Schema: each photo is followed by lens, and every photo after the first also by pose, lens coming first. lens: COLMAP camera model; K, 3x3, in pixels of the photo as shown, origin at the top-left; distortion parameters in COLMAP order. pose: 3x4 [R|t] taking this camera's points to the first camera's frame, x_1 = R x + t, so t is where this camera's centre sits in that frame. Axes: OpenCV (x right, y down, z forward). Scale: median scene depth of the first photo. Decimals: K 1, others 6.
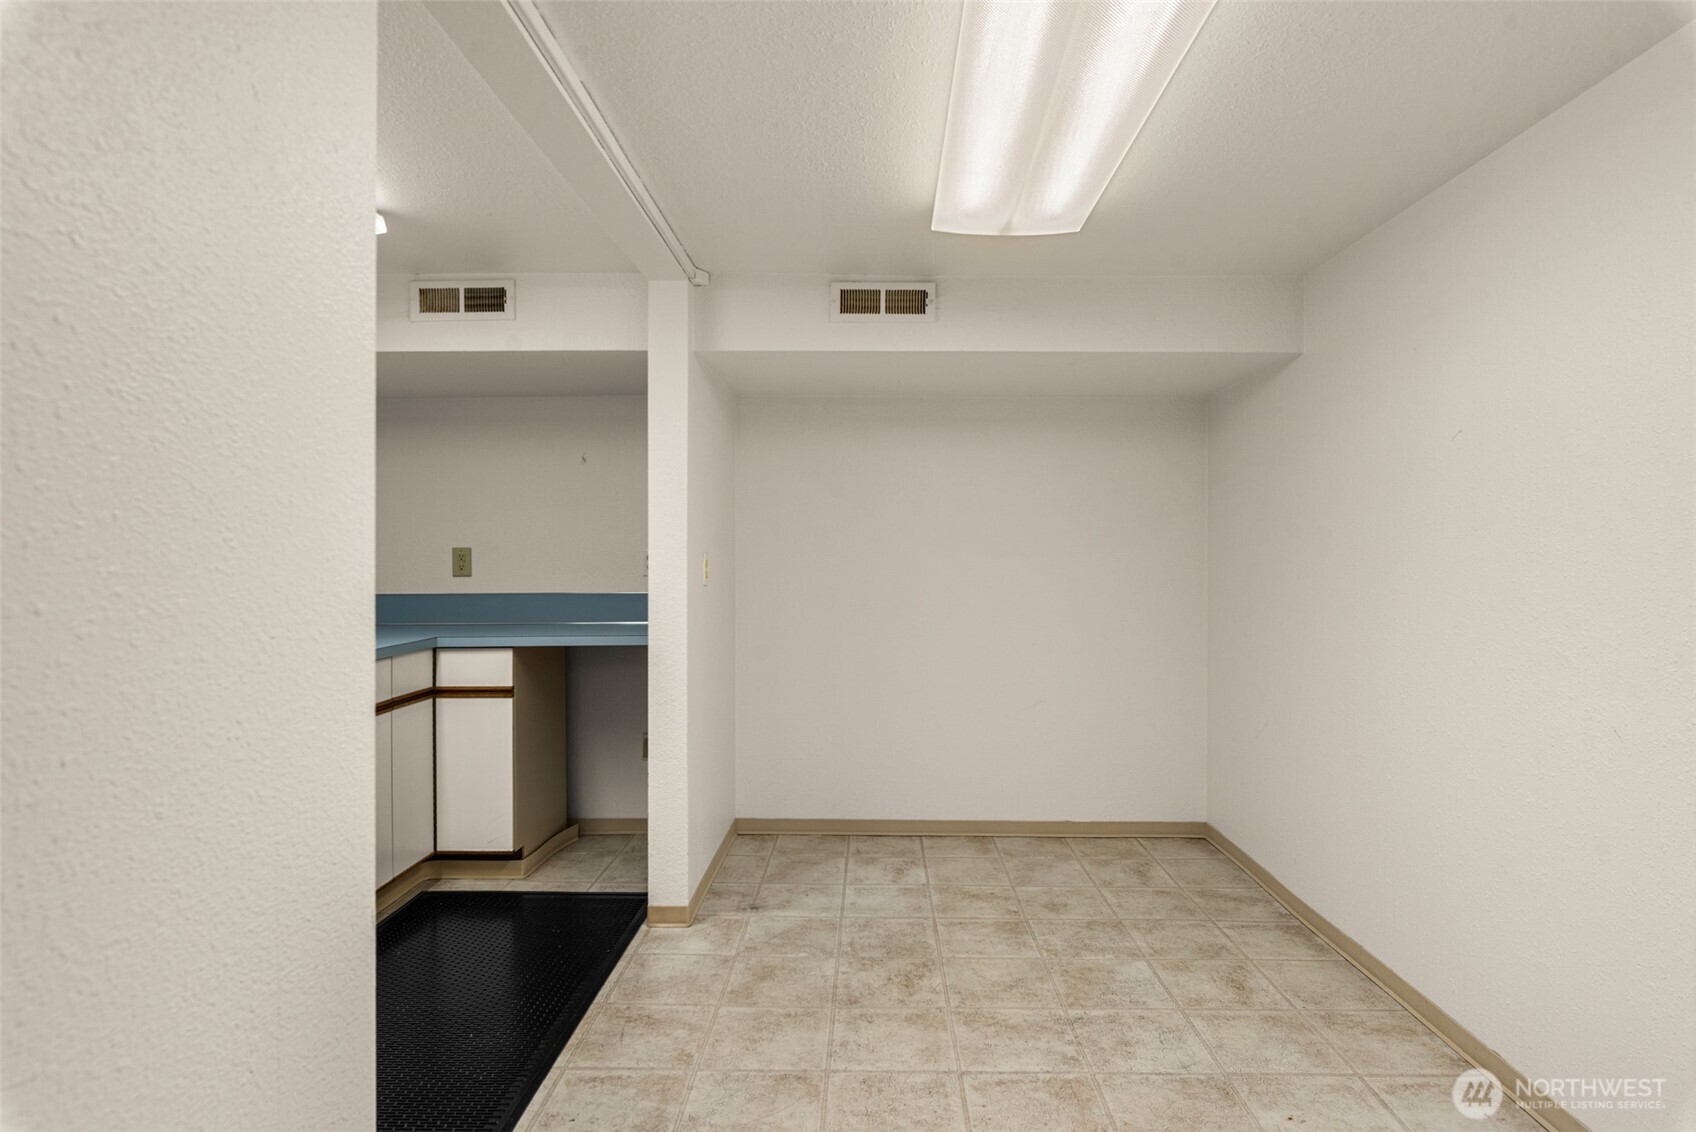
lens RADIAL K [[897.9, 0, 849.1], [0, 897.9, 558.8], [0, 0, 1]] dist [-0.002452, 0.000014]
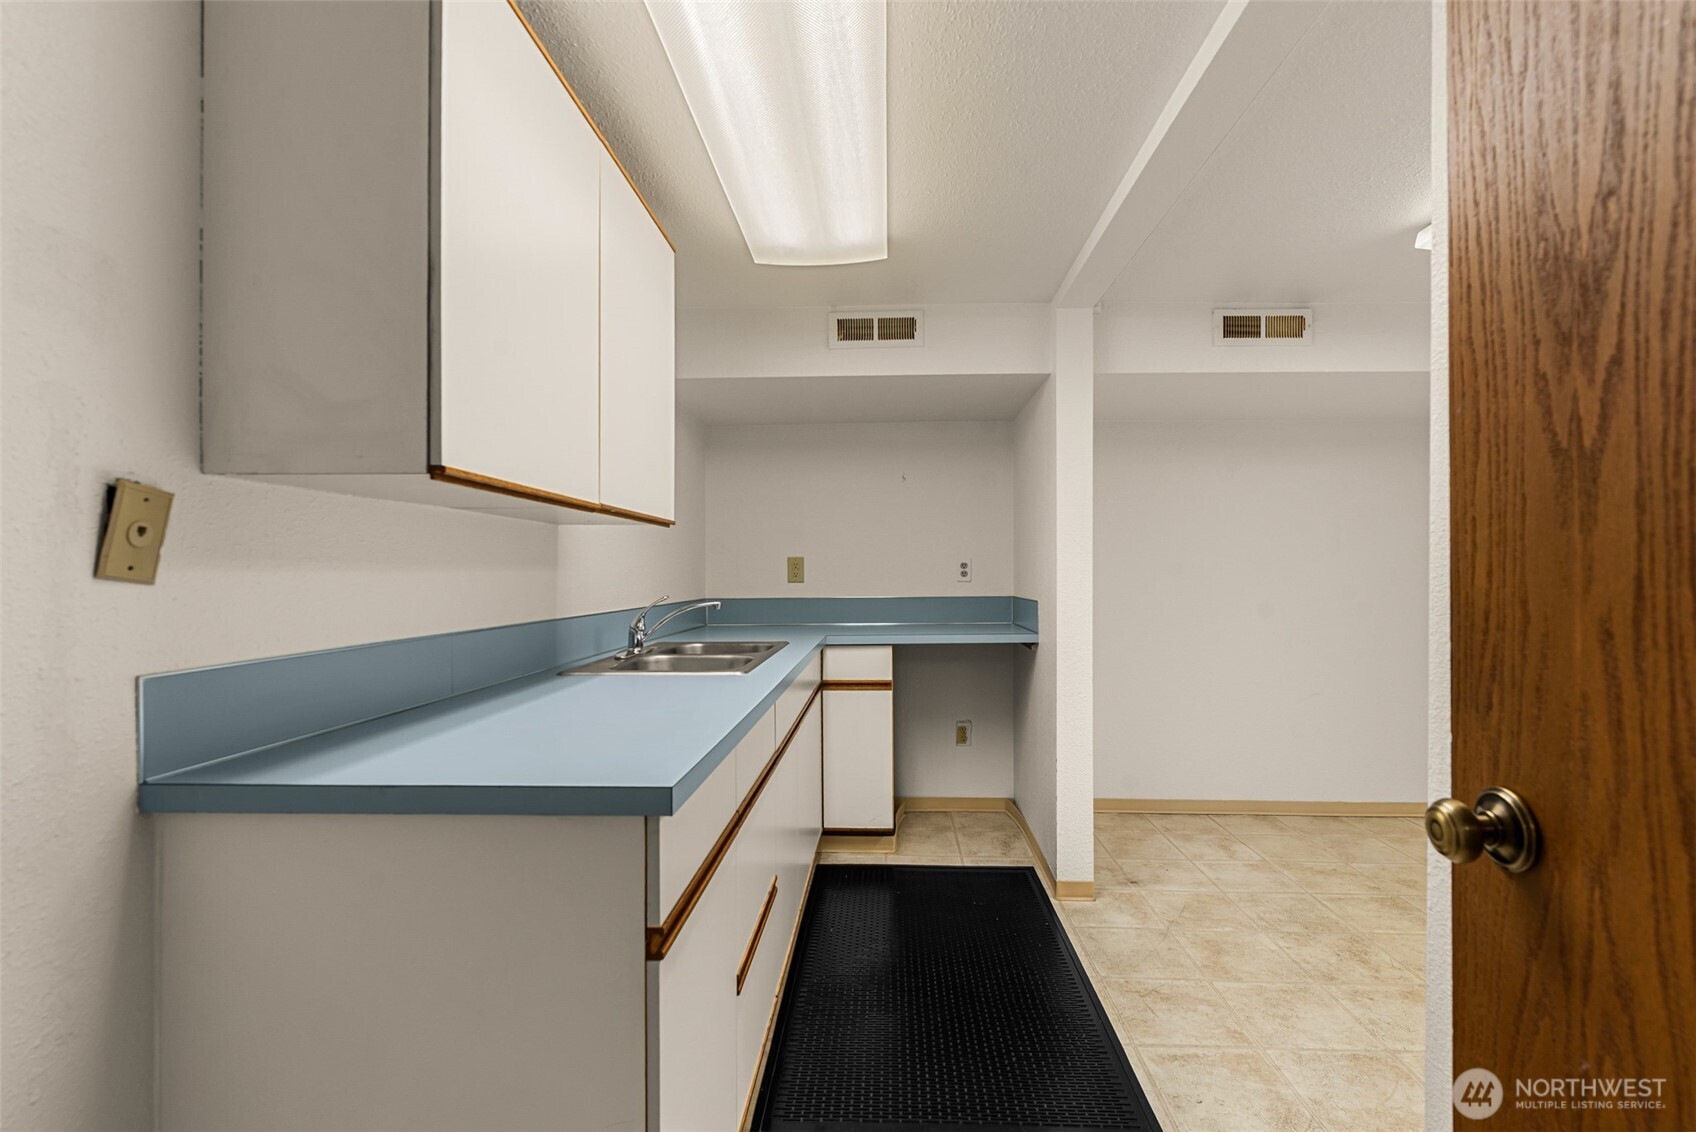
lens RADIAL K [[741.3, 0, 850.1], [0, 741.3, 573.9], [0, 0, 1]] dist [0.000631, 0.000546]
pose [[0.999717, -0.002373, -0.023676, -0.407769], [0.002362, 0.999997, -0.000480, 0.011487], [0.023677, 0.000424, 0.999720, 0.082319]]
